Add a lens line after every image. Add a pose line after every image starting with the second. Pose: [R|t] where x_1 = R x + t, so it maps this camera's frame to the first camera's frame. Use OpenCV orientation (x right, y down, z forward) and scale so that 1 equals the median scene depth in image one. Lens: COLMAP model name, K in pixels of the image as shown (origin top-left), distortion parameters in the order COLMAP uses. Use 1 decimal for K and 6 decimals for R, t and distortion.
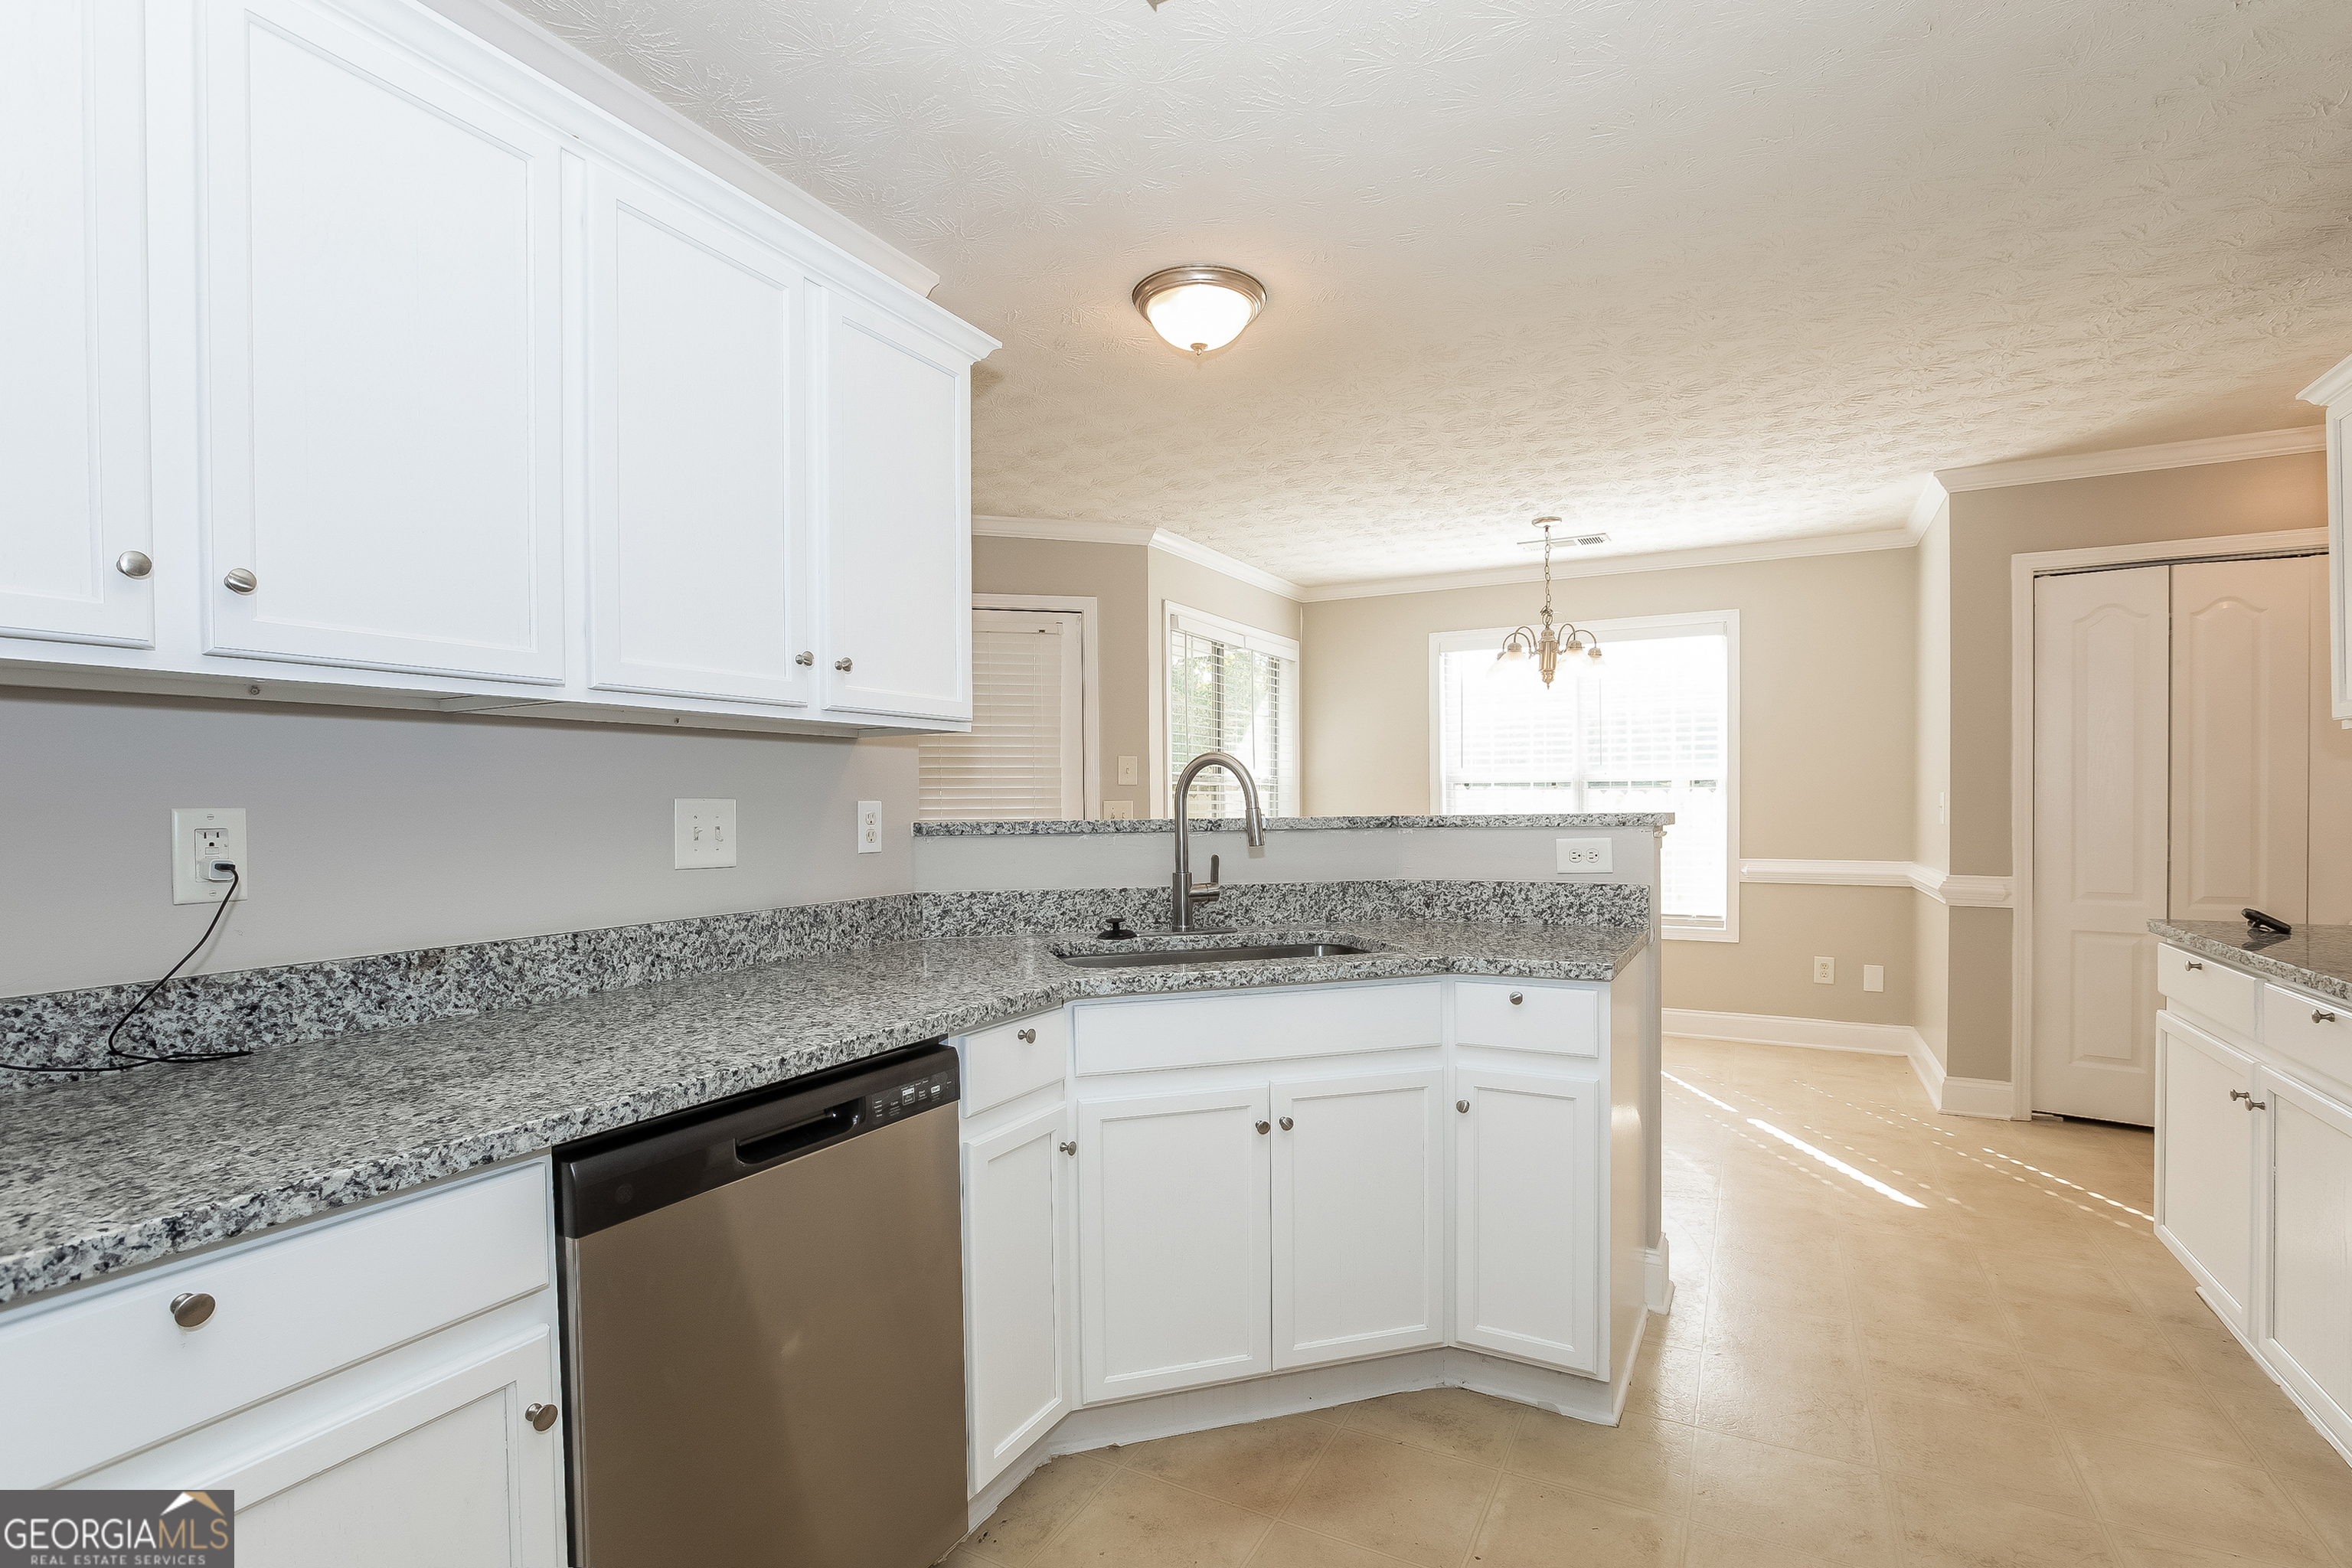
lens RADIAL K [[1089.9, 0, 1163.7], [0, 1089.9, 815.6], [0, 0, 1]] dist [-0.015016, 0.006239]
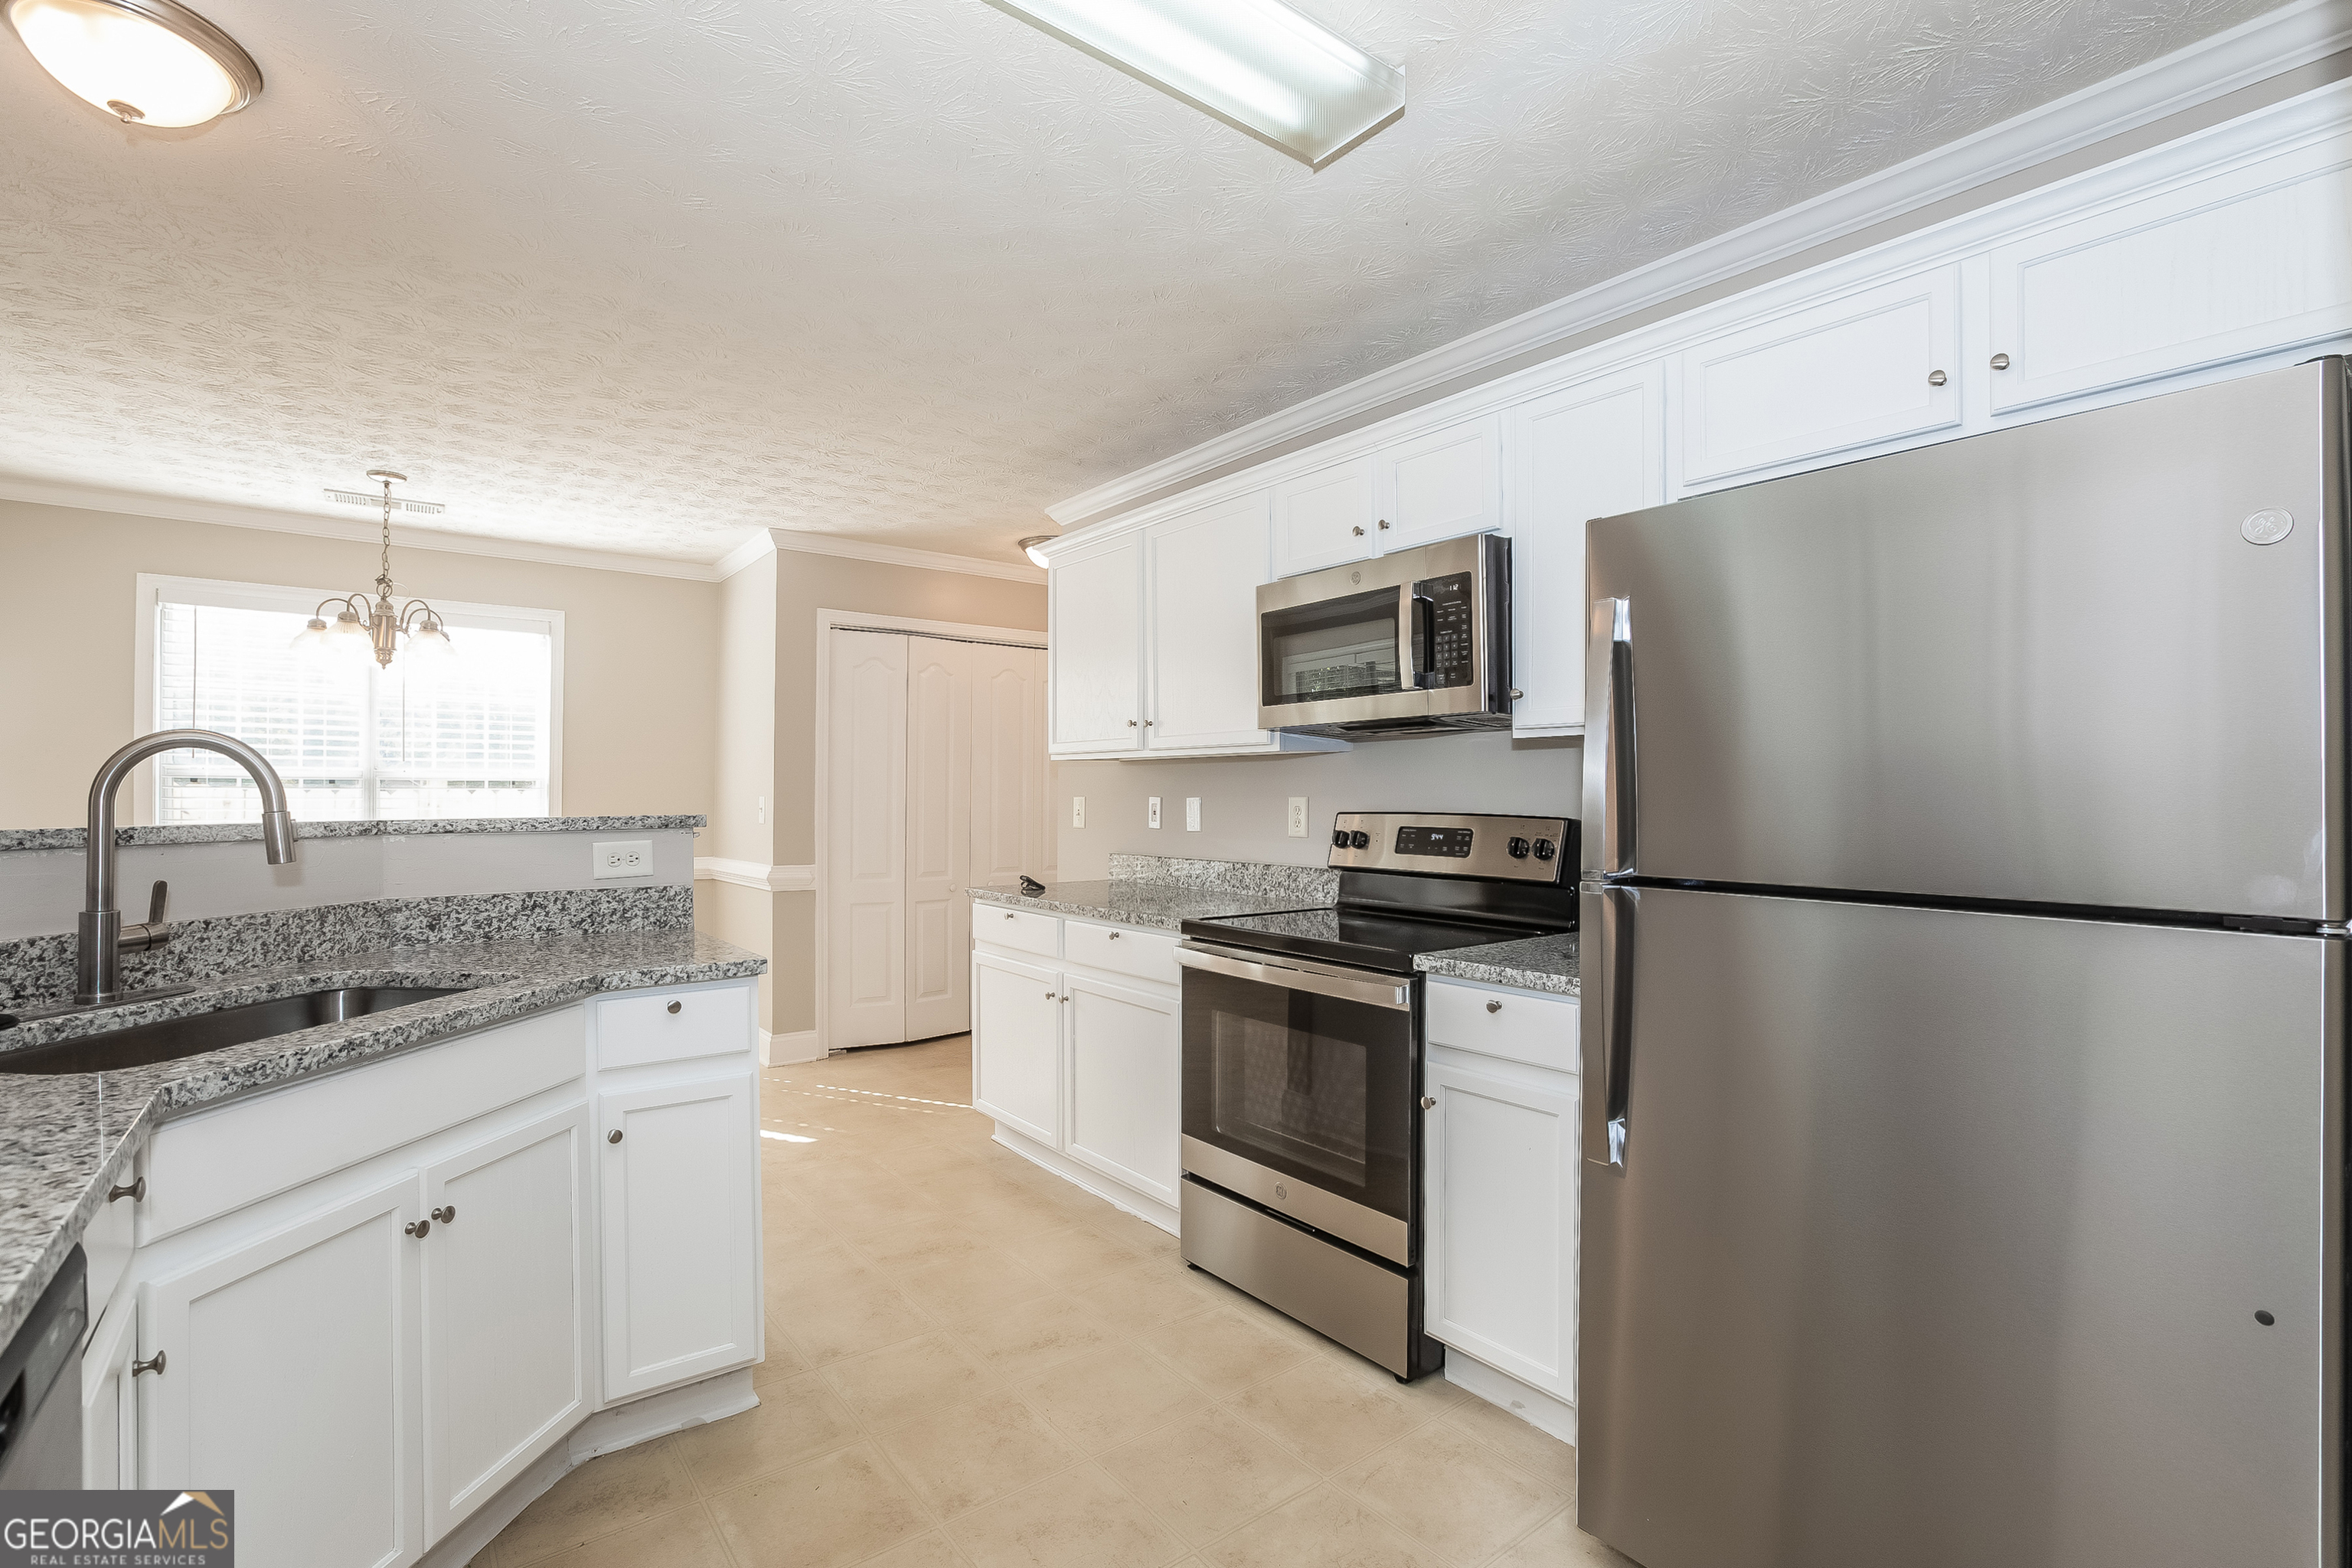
lens RADIAL K [[1089.9, 0, 1170.9], [0, 1089.9, 788.2], [0, 0, 1]] dist [-0.015016, 0.006239]
pose [[0.417452, 0.016825, 0.908543, -0.232292], [0.008640, 0.999710, -0.022483, -0.000015], [-0.908658, 0.017236, 0.417185, 0.124416]]
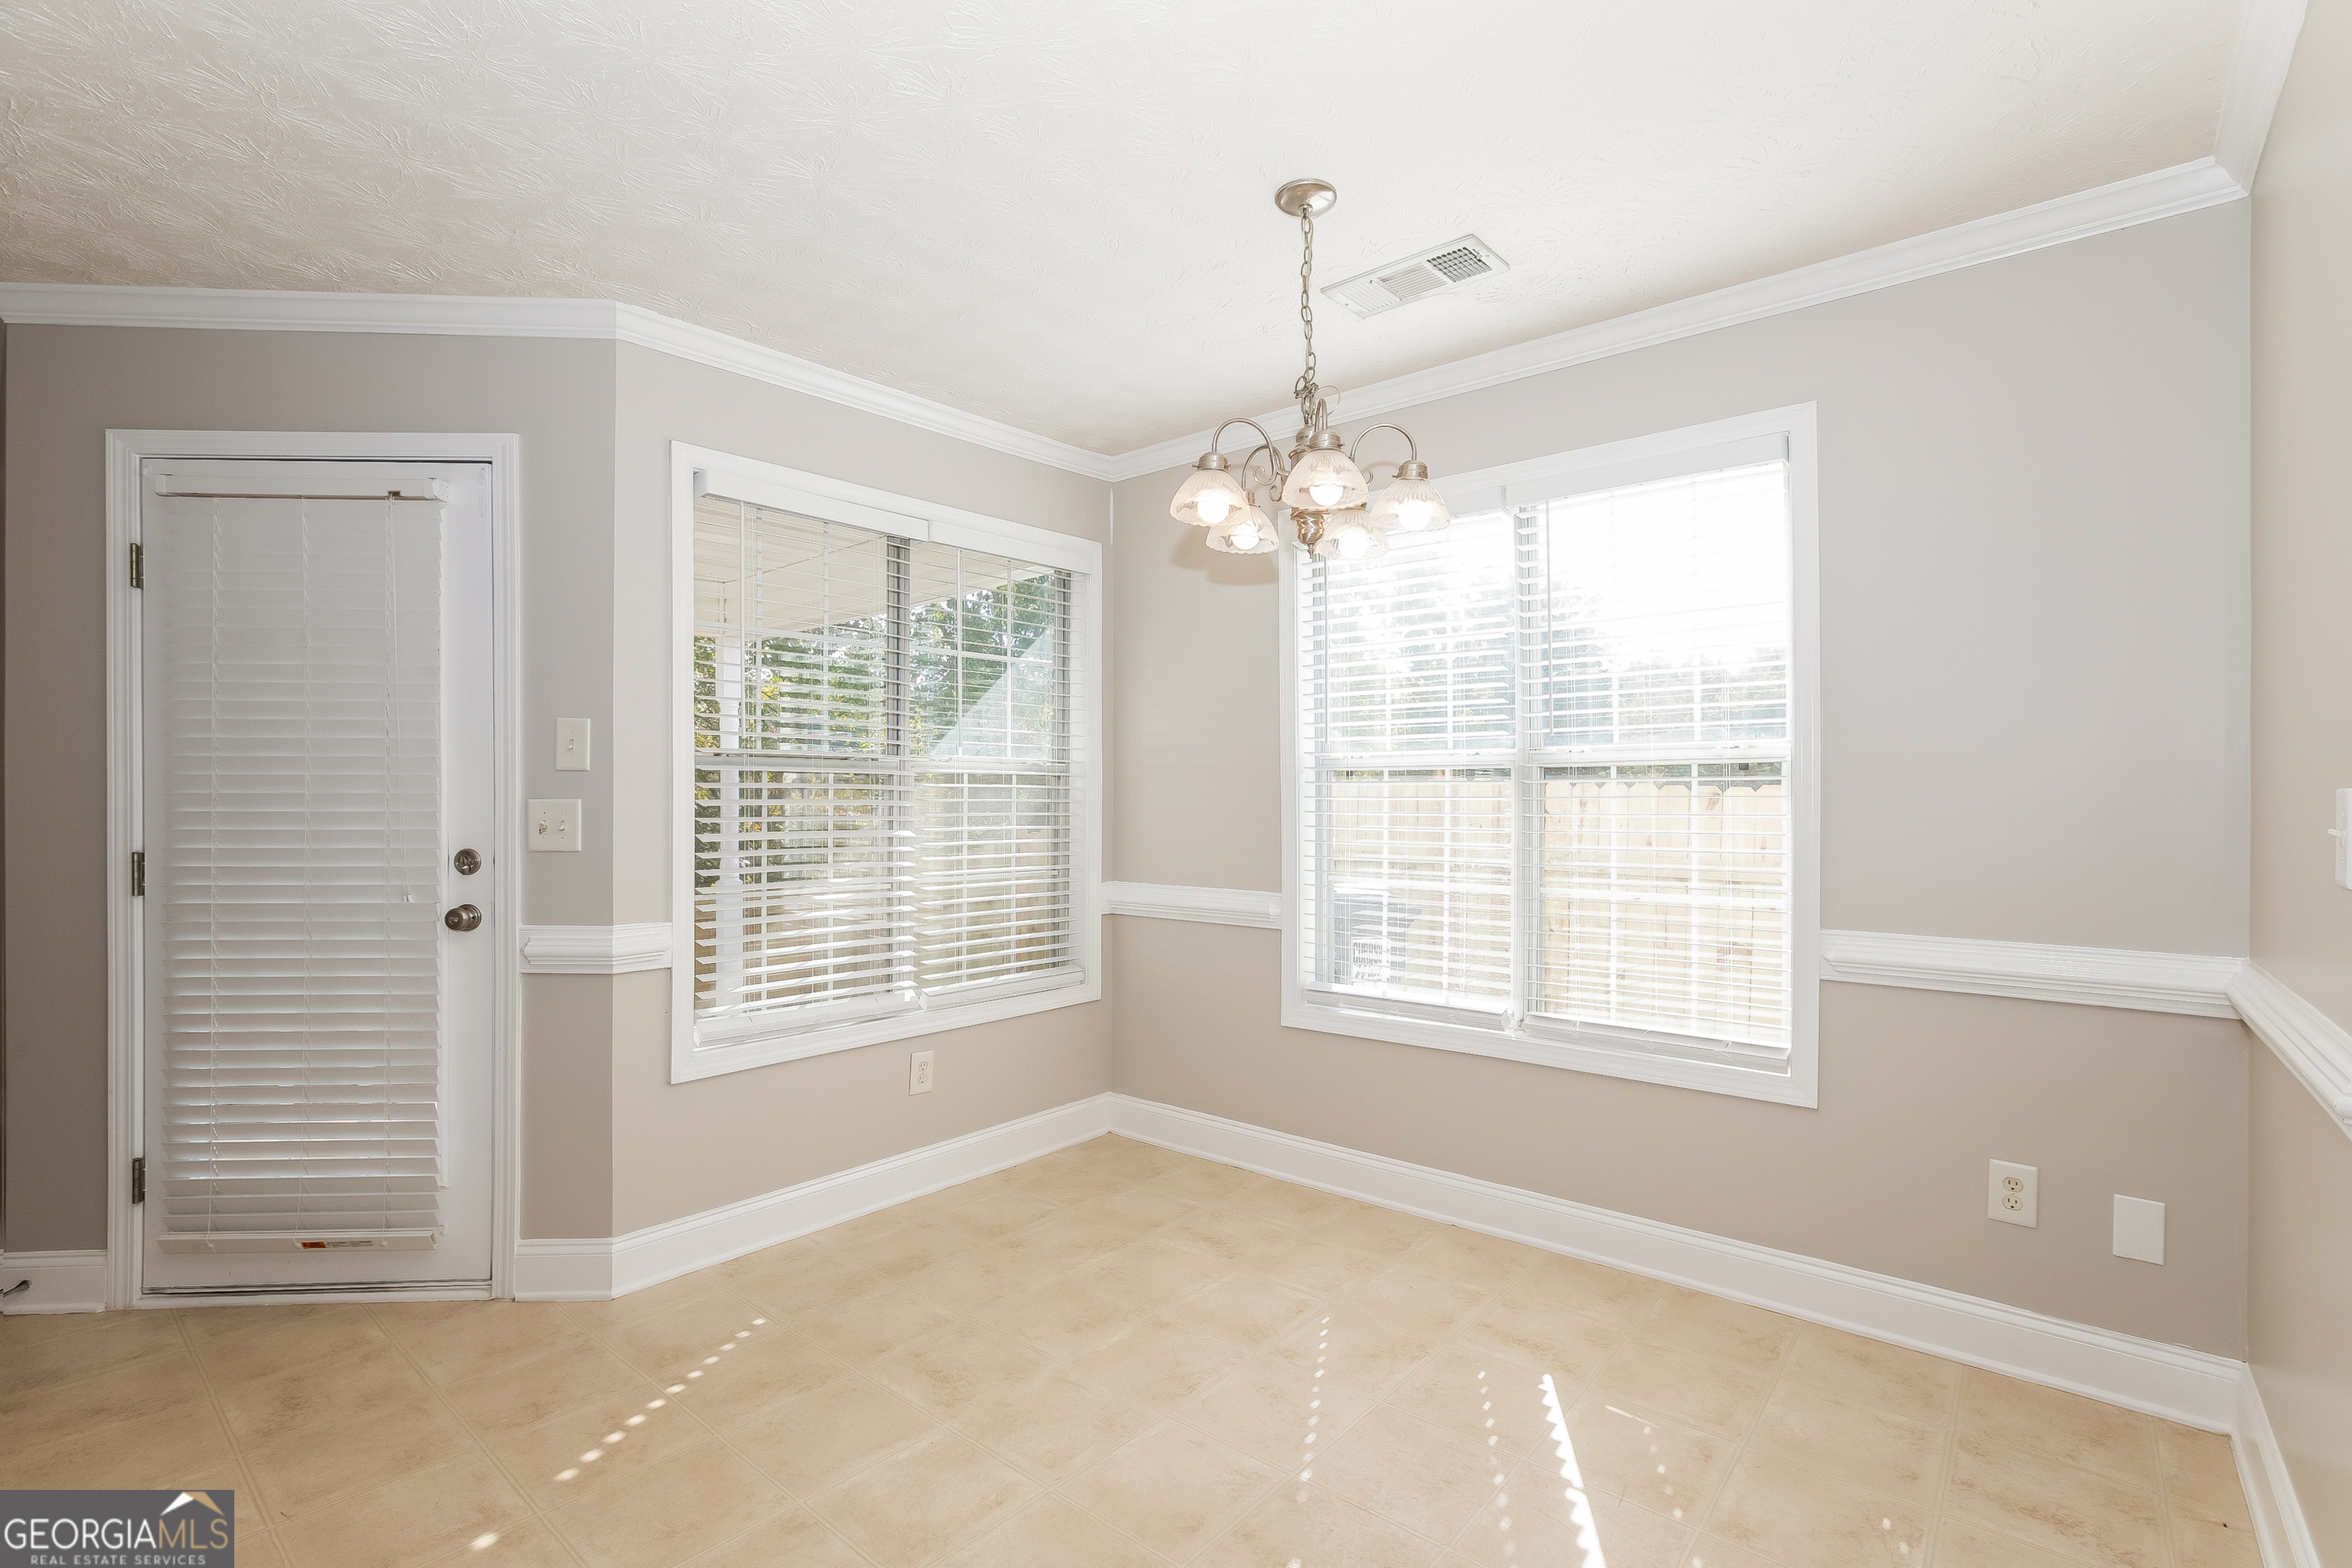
lens RADIAL K [[1089.9, 0, 1167.5], [0, 1089.9, 797.4], [0, 0, 1]] dist [-0.015016, 0.006239]
pose [[0.979454, 0.007773, -0.201517, 0.569609], [-0.009905, 0.999905, -0.009575, -0.017690], [0.201424, 0.011374, 0.979438, 0.788249]]
